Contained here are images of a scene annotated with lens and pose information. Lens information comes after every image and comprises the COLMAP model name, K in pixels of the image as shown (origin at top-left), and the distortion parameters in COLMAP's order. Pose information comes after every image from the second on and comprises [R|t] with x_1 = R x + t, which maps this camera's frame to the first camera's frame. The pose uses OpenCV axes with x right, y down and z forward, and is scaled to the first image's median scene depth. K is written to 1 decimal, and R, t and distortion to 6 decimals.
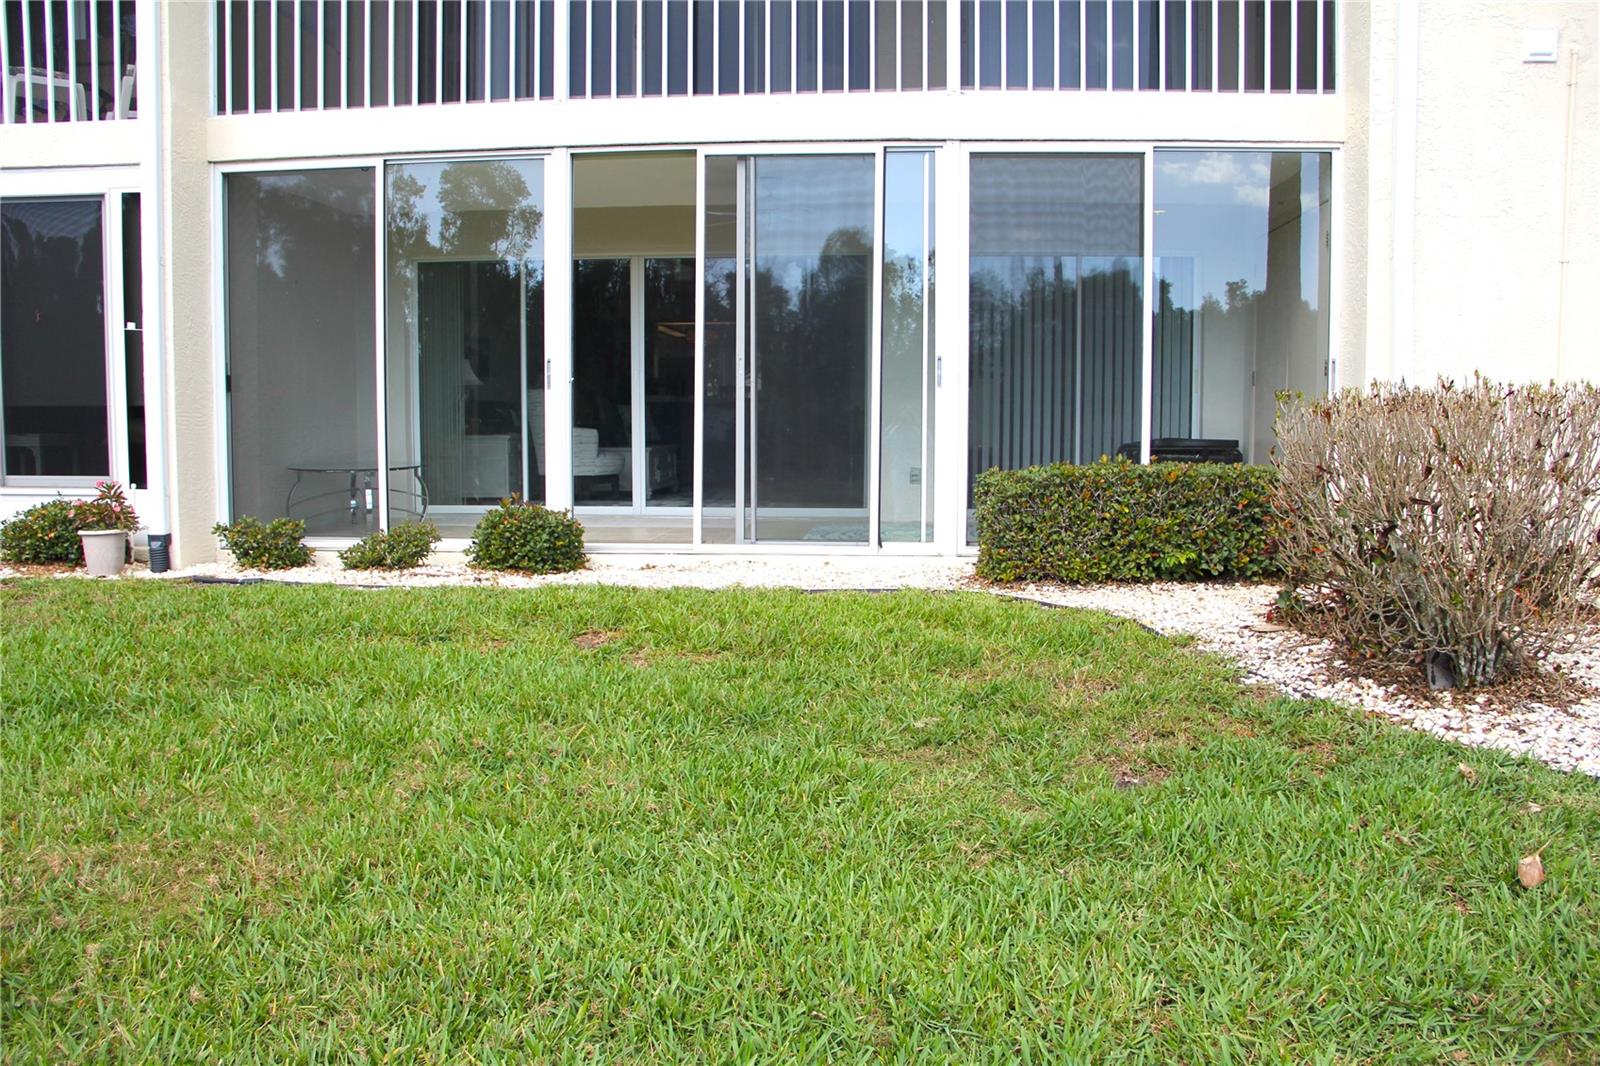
lens RADIAL K [[1330.9, 0, 798.5], [0, 1330.9, 532.3], [0, 0, 1]] dist [-0.177357, 0.134595]
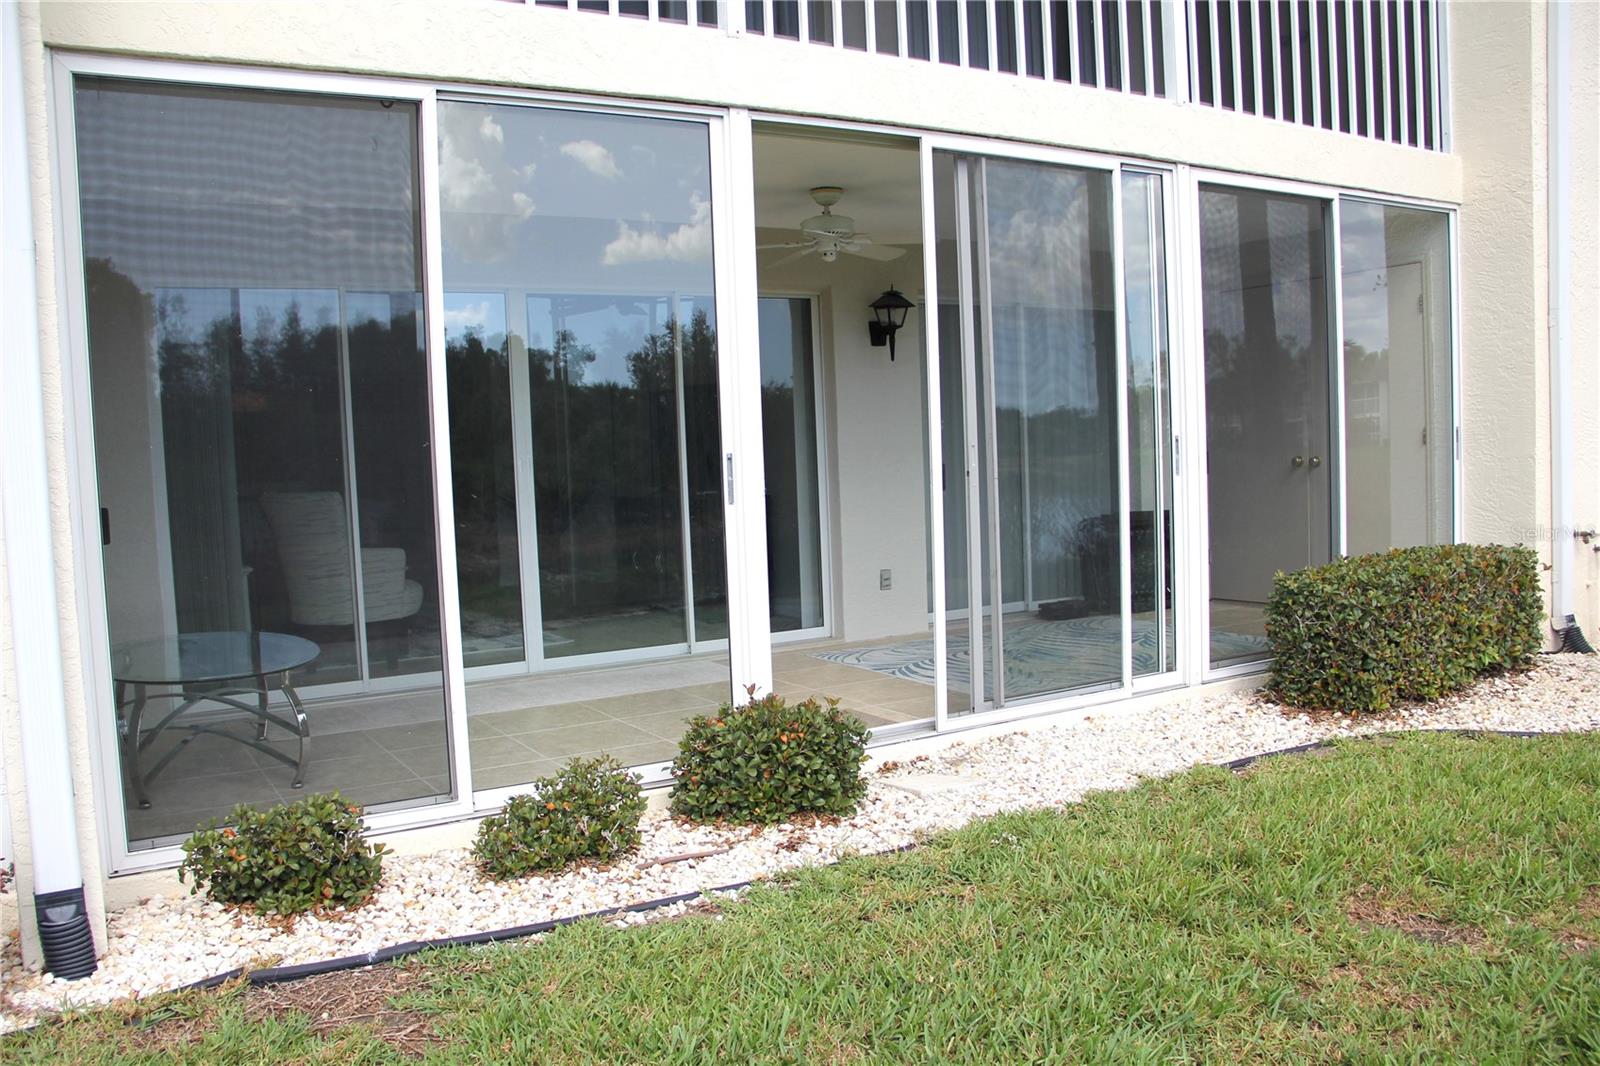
lens RADIAL K [[1330.9, 0, 803.6], [0, 1330.9, 534.5], [0, 0, 1]] dist [-0.177357, 0.134595]
pose [[0.817570, -0.066421, 0.571985, -0.521754], [0.086542, 0.996216, -0.008016, -0.090846], [-0.569288, 0.056055, 0.820225, 0.498825]]
